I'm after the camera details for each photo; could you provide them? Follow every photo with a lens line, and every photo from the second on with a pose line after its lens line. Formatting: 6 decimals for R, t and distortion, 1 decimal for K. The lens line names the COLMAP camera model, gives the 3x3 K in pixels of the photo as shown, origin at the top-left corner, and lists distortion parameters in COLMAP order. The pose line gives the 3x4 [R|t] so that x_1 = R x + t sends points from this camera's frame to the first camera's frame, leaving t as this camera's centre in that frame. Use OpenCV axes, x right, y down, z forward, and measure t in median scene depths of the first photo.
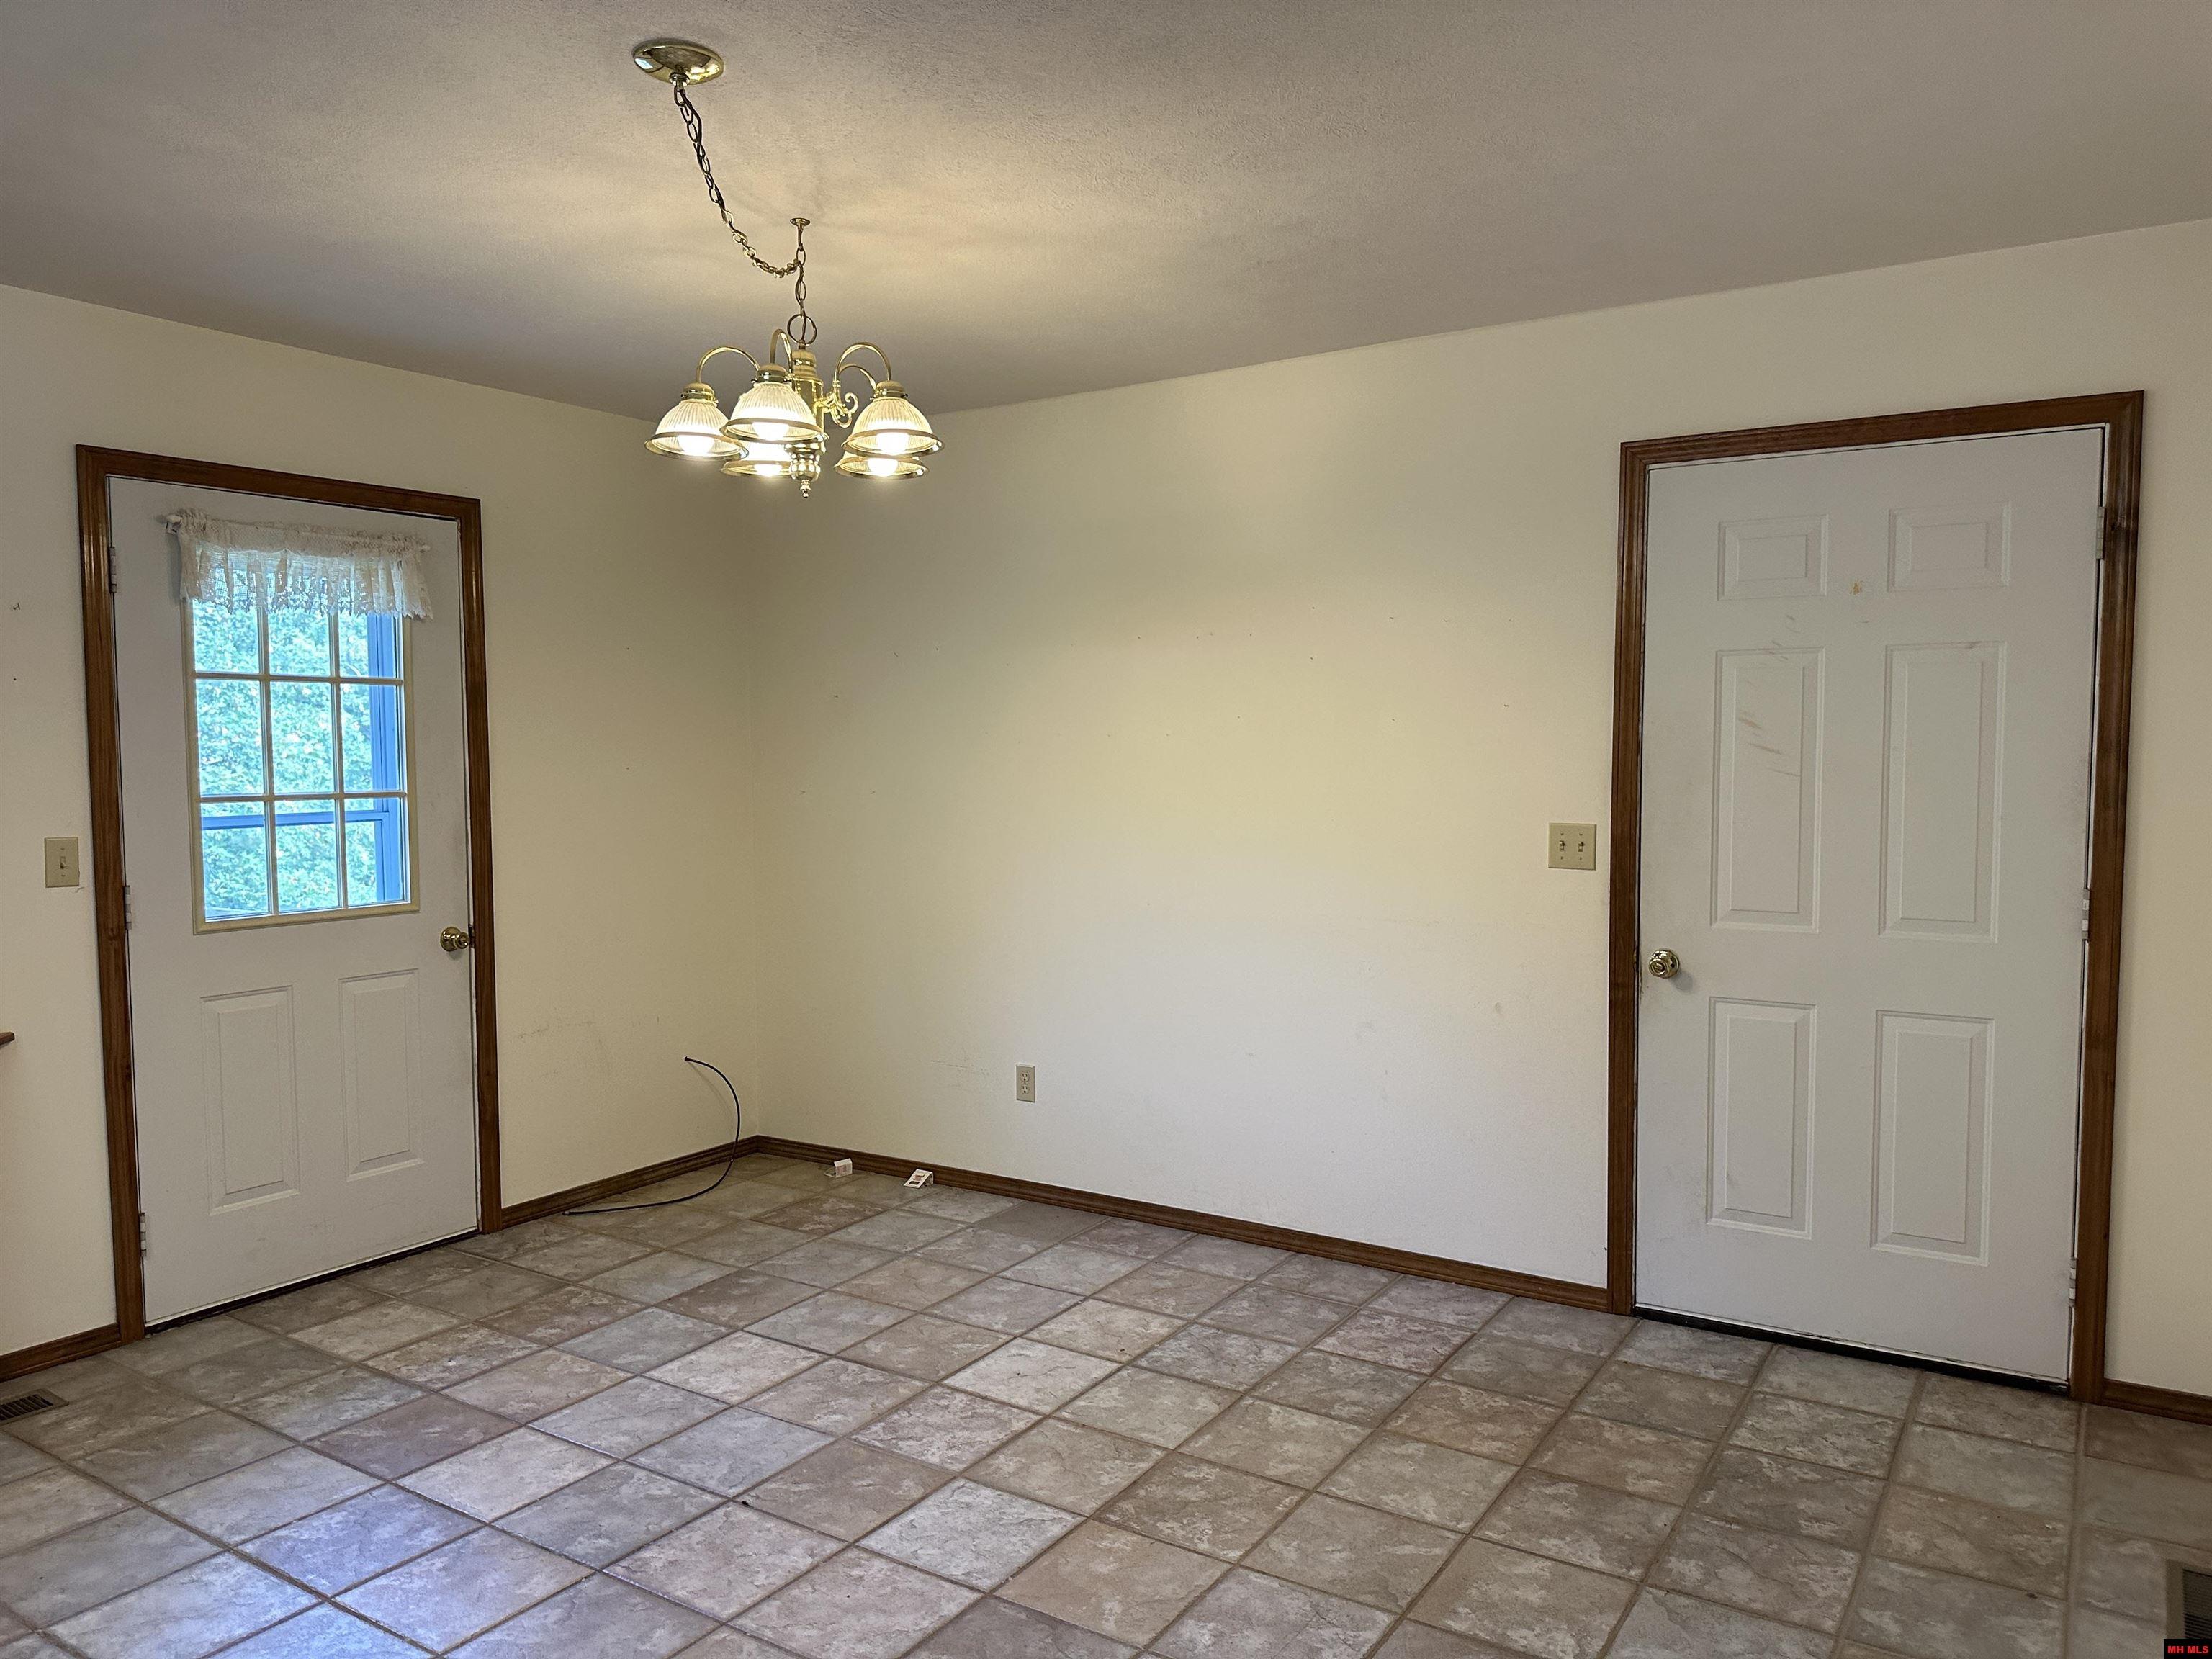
lens RADIAL K [[1566.7, 0, 1109.7], [0, 1566.7, 846.9], [0, 0, 1]] dist [0.033248, -0.041257]
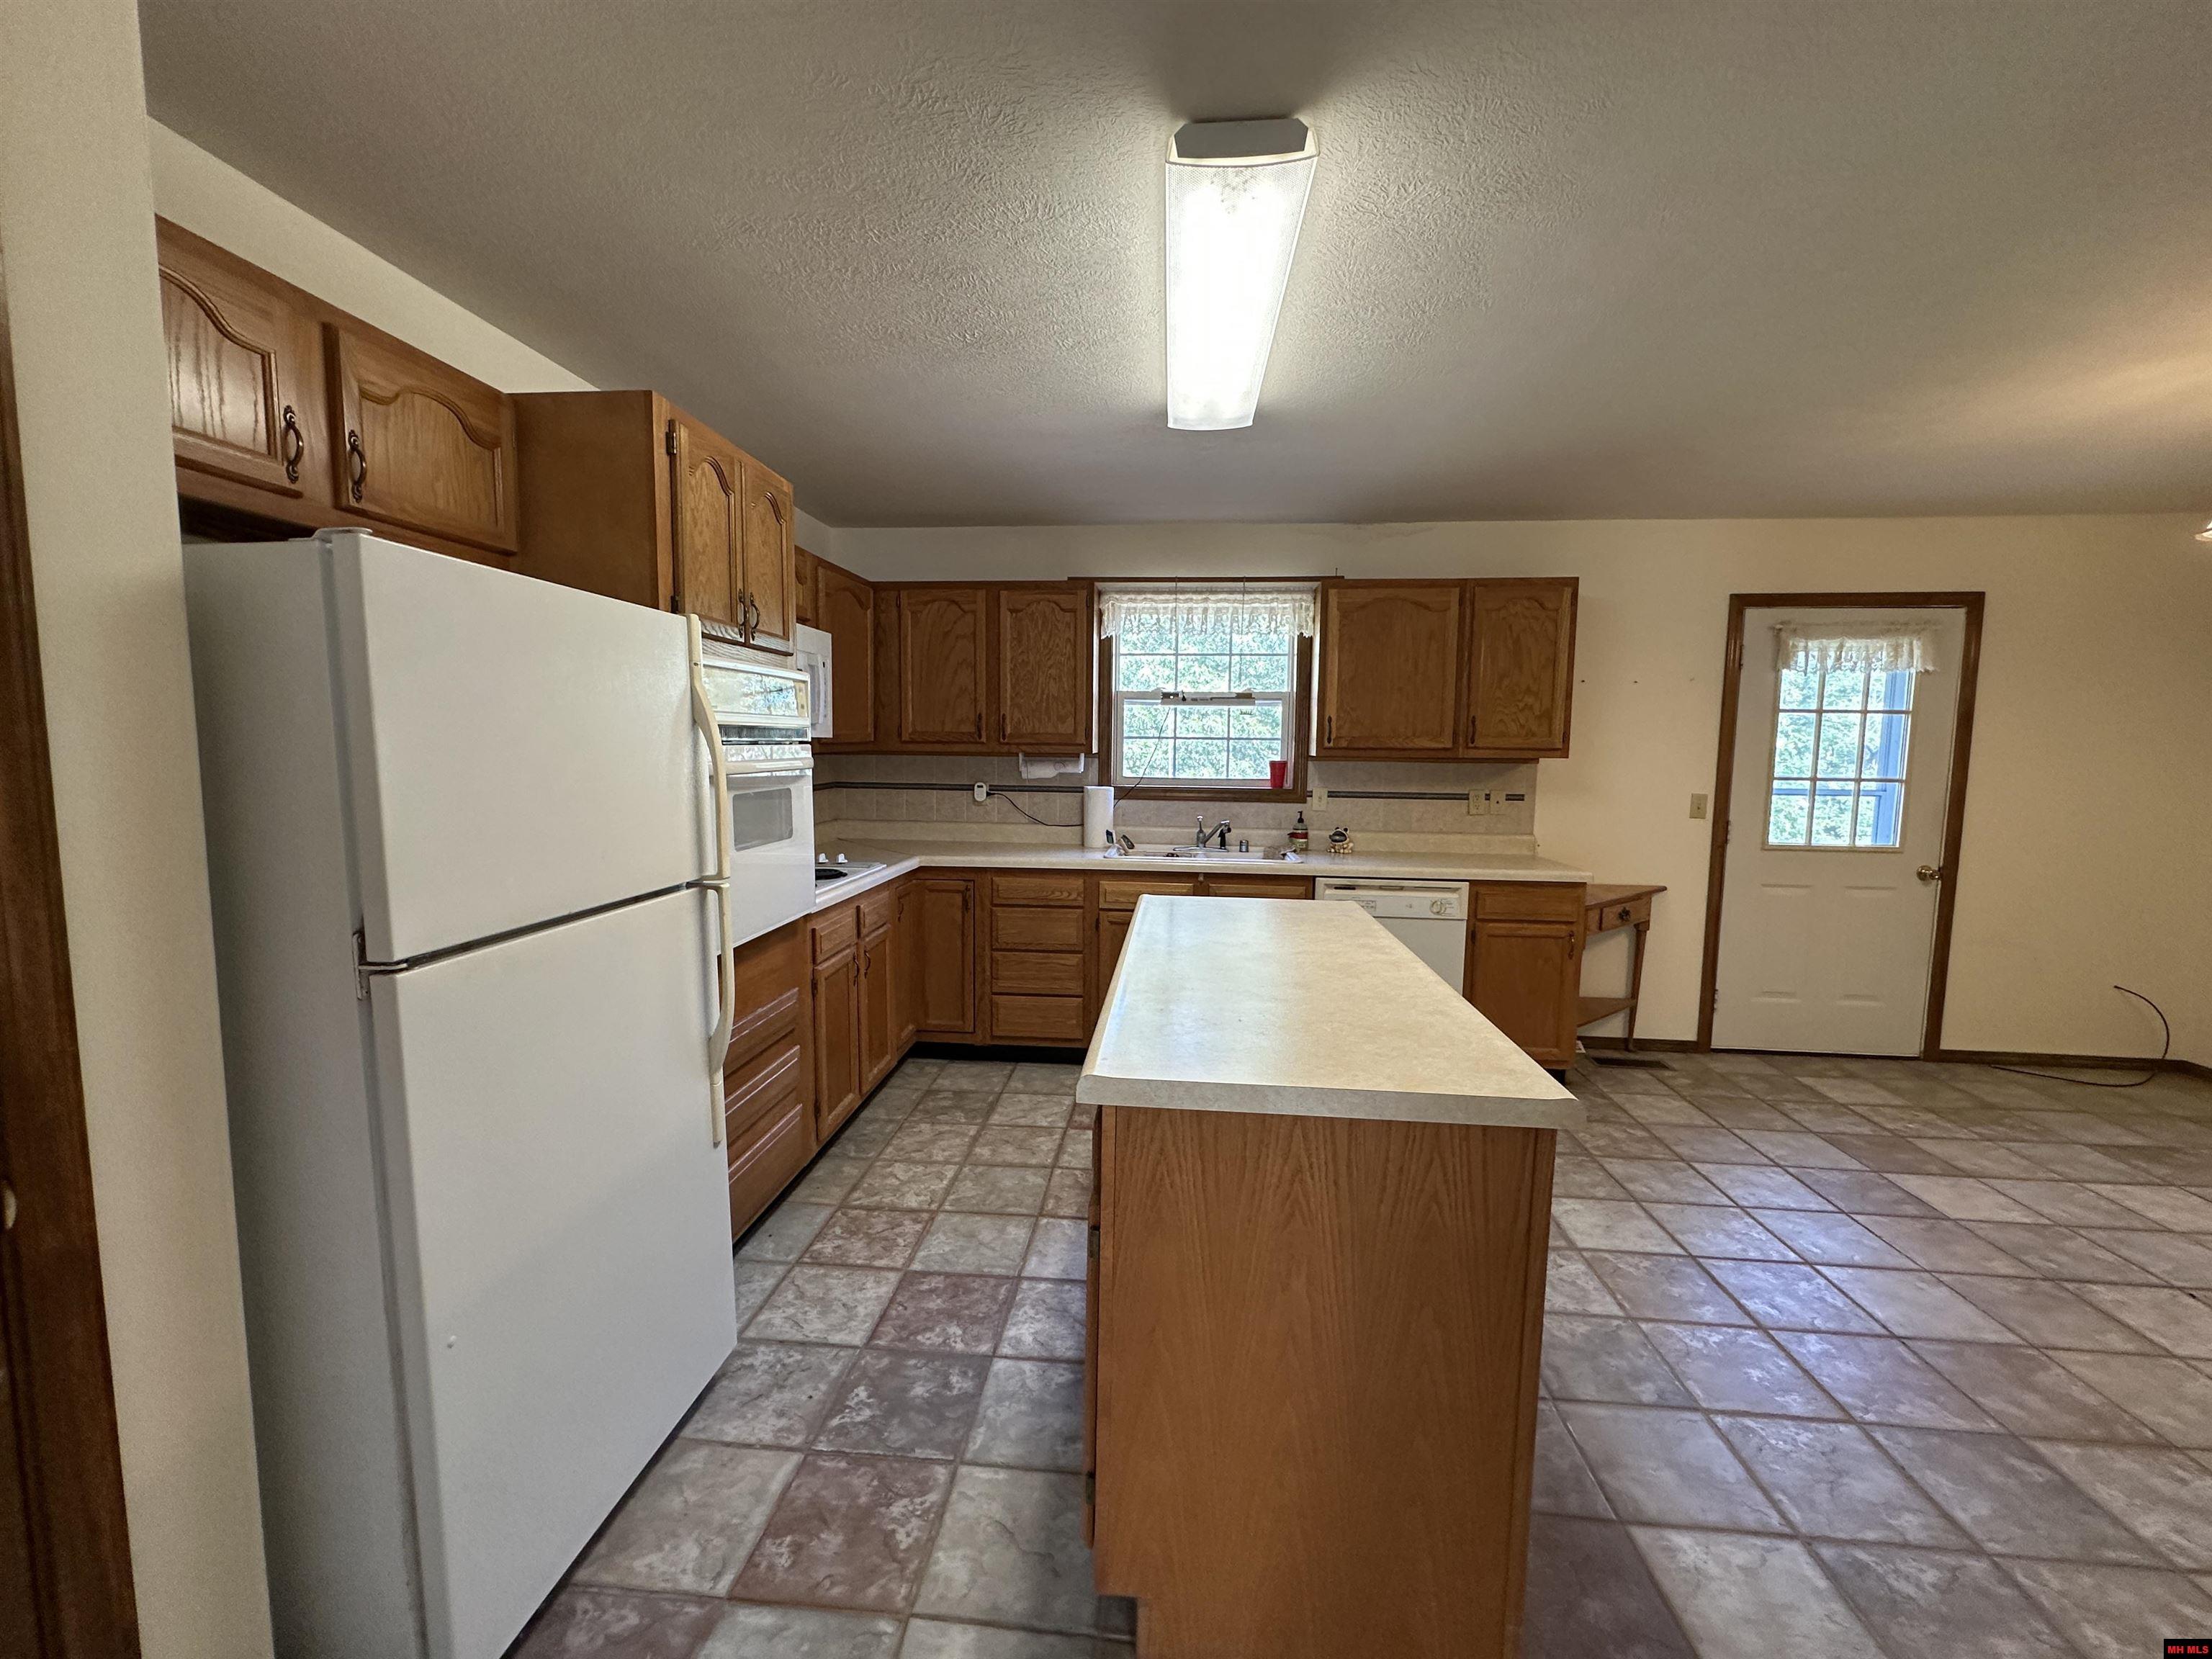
lens RADIAL K [[882.6, 0, 1104.4], [0, 882.6, 828.0], [0, 0, 1]] dist [-0.003503, 0.000520]
pose [[0.460043, 0.089807, -0.883343, -0.021675], [-0.073334, 0.995316, 0.062999, 0.023274], [0.884863, 0.035797, 0.464474, -0.195482]]
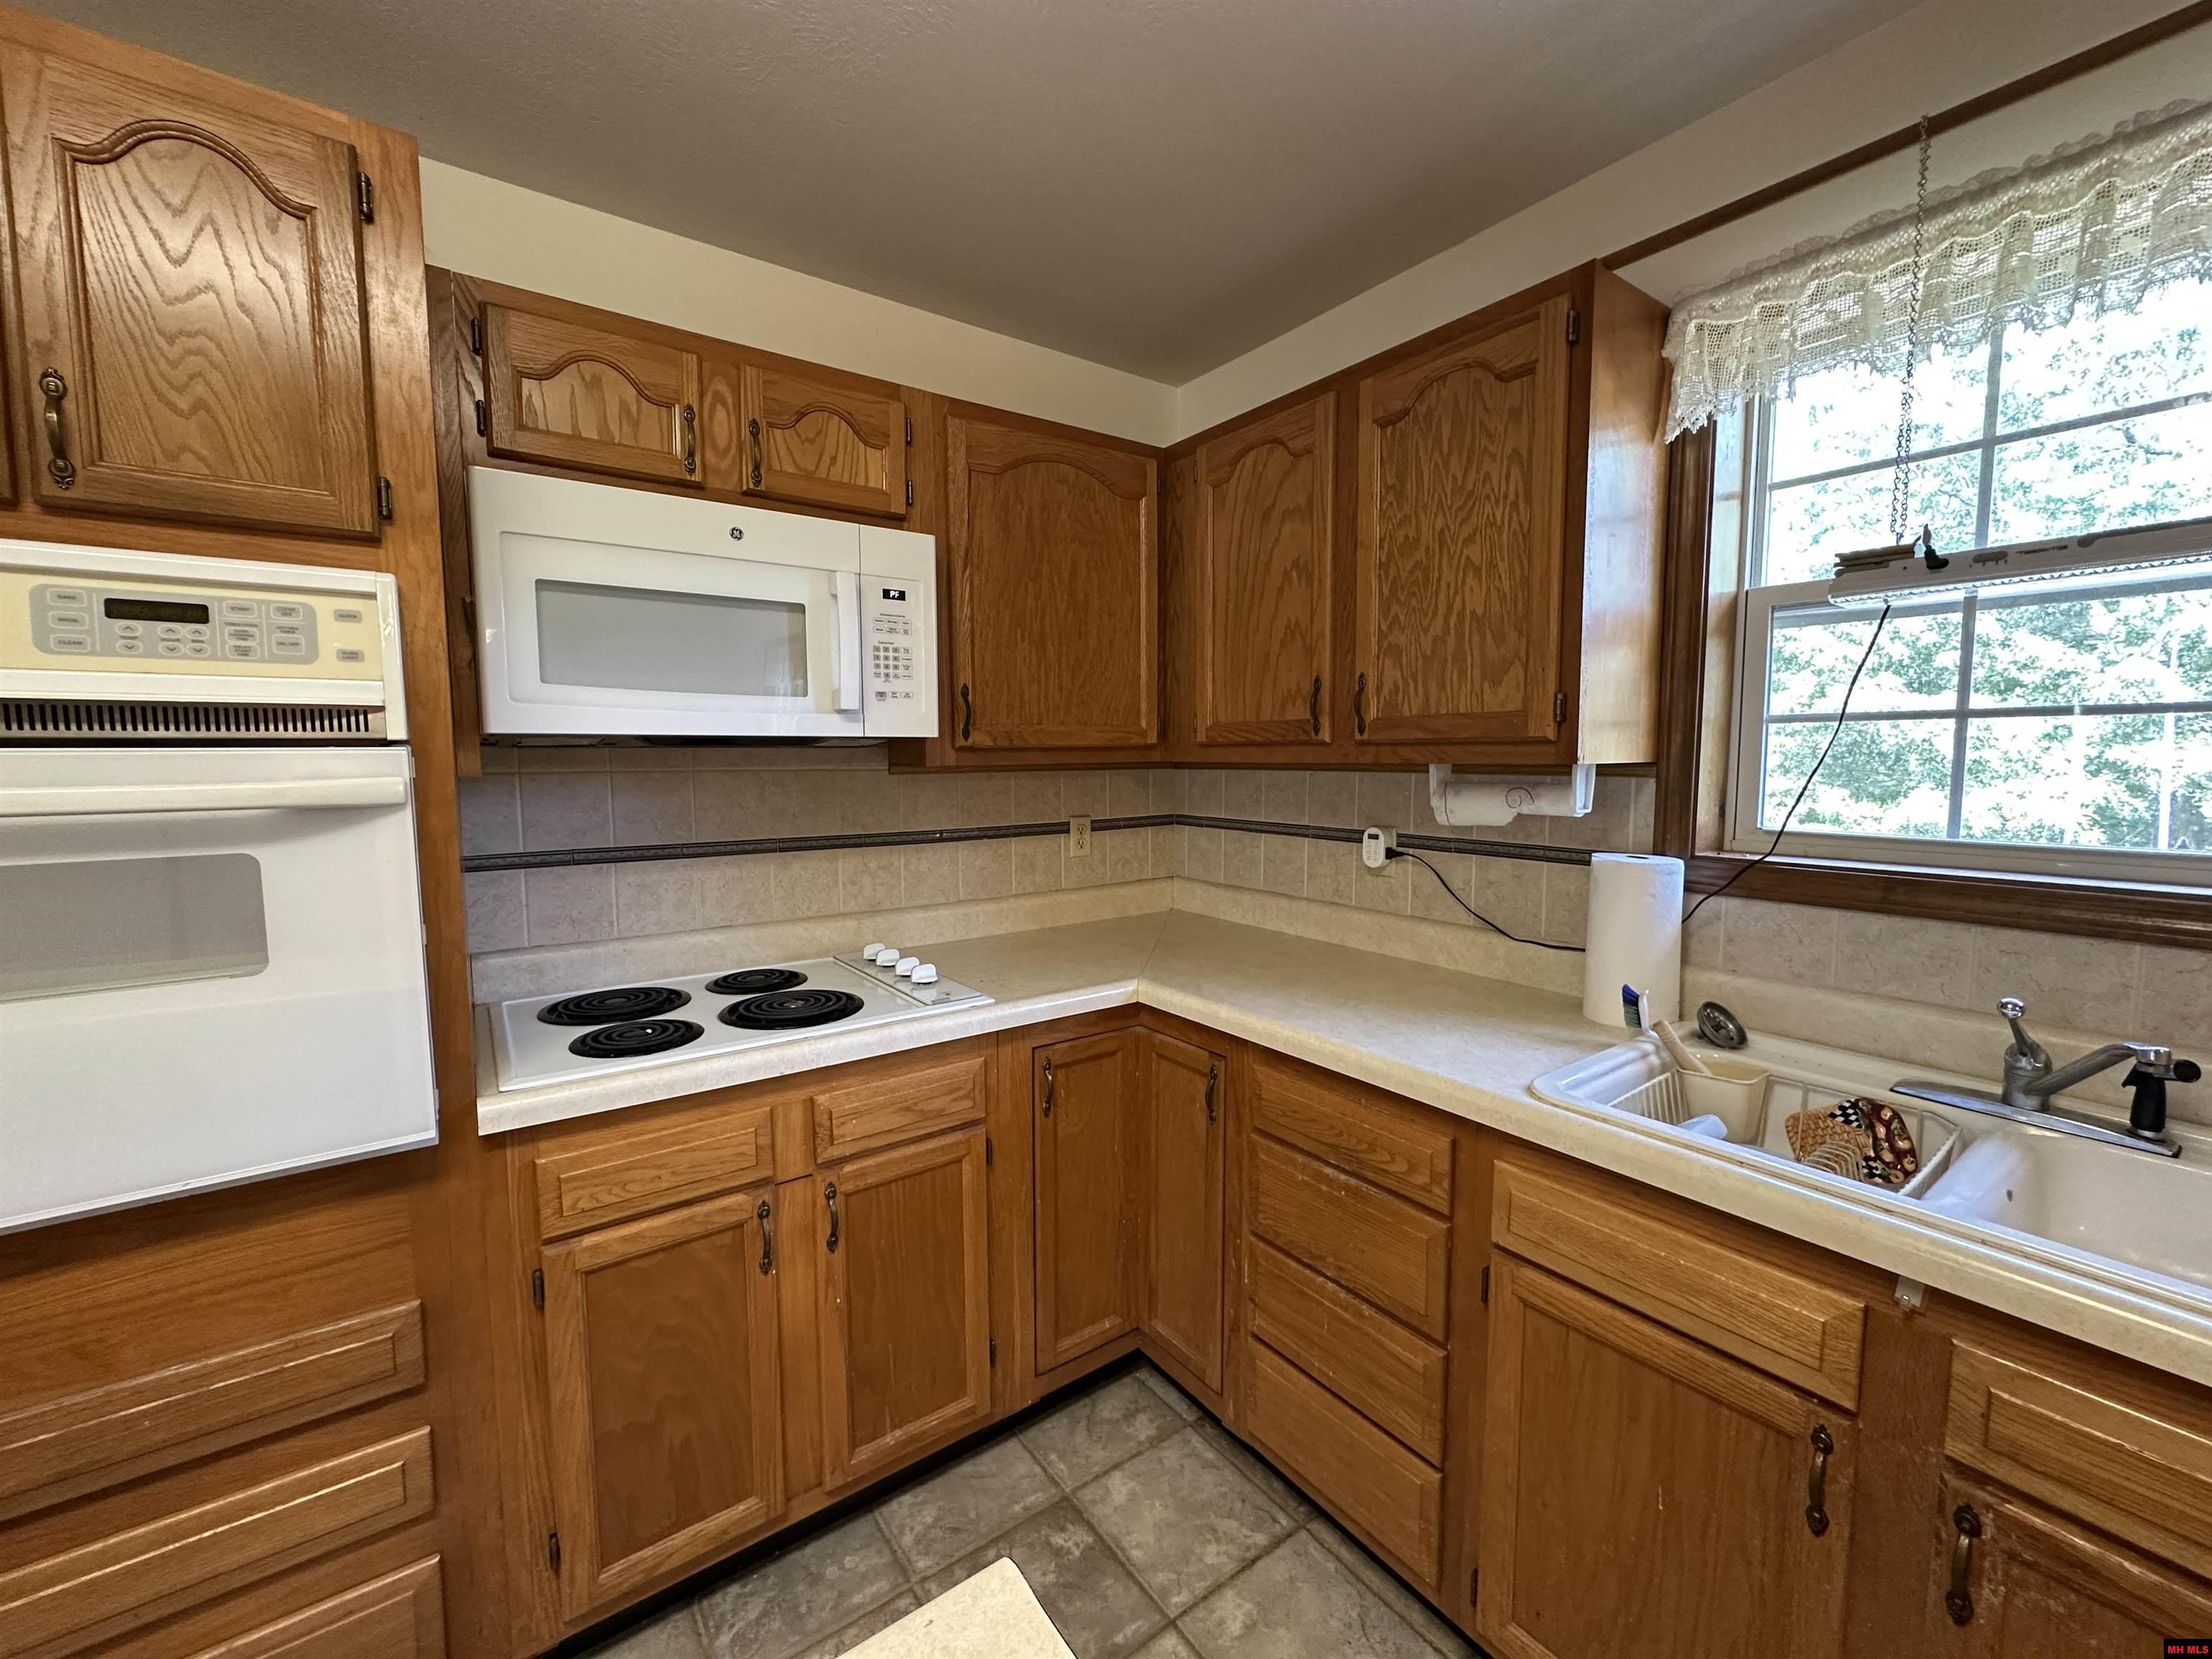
lens RADIAL K [[882.6, 0, 1104.4], [0, 882.6, 828.0], [0, 0, 1]] dist [-0.003503, 0.000520]
pose [[-0.366356, 0.079440, -0.927077, -0.602620], [-0.059408, 0.992319, 0.108507, -0.002445], [0.928576, 0.094828, -0.358823, 0.271690]]
